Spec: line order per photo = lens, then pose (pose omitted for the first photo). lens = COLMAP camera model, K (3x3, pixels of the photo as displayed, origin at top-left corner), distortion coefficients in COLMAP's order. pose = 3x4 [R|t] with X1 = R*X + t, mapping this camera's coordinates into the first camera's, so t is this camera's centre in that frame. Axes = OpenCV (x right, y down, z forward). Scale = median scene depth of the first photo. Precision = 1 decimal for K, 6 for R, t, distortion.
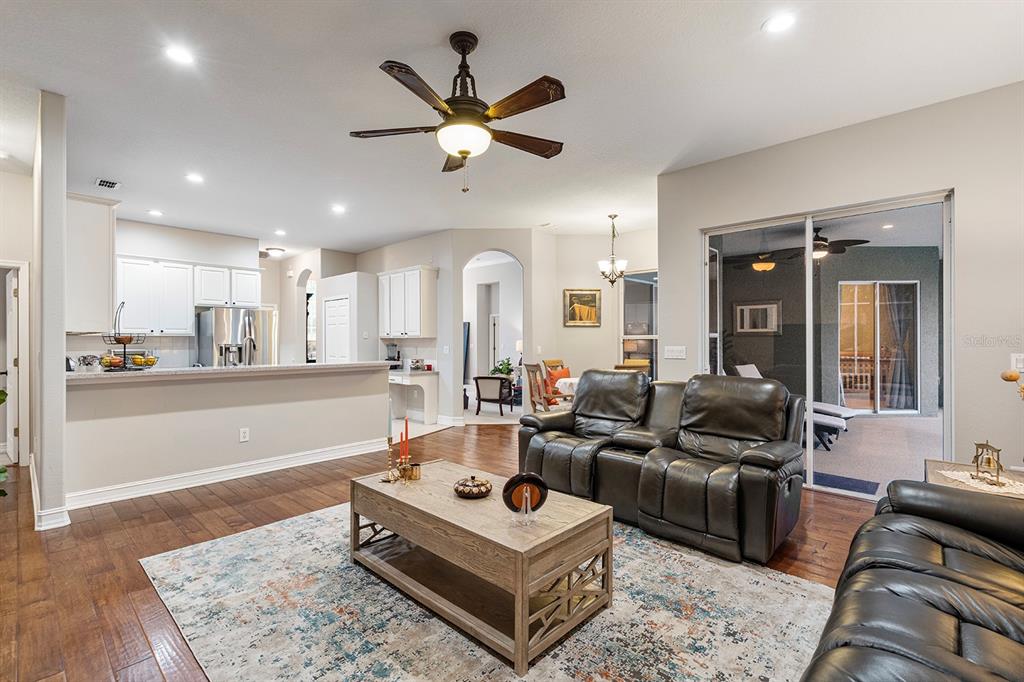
lens RADIAL K [[461.2, 0, 510.3], [0, 461.2, 342.1], [0, 0, 1]] dist [-0.000167, 0.000083]
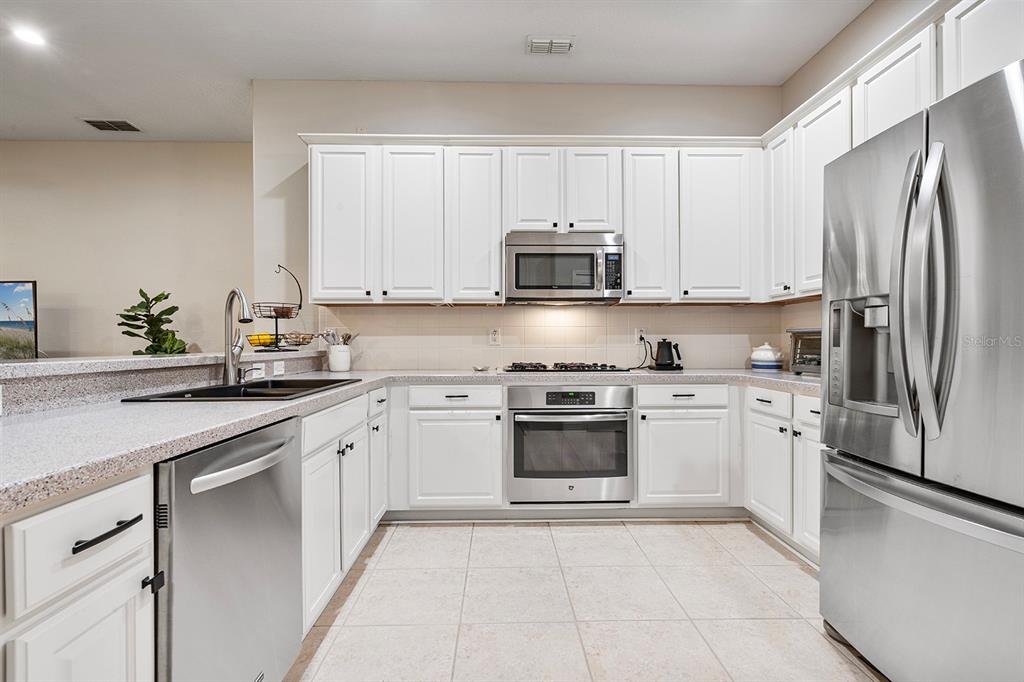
lens RADIAL K [[469.2, 0, 510.1], [0, 469.2, 340.8], [0, 0, 1]] dist [-0.003319, 0.000523]
pose [[-0.713484, -0.000894, -0.700671, -0.602473], [0.003669, 0.999981, -0.005013, 0.052351], [0.700662, -0.006147, -0.713467, 2.010895]]
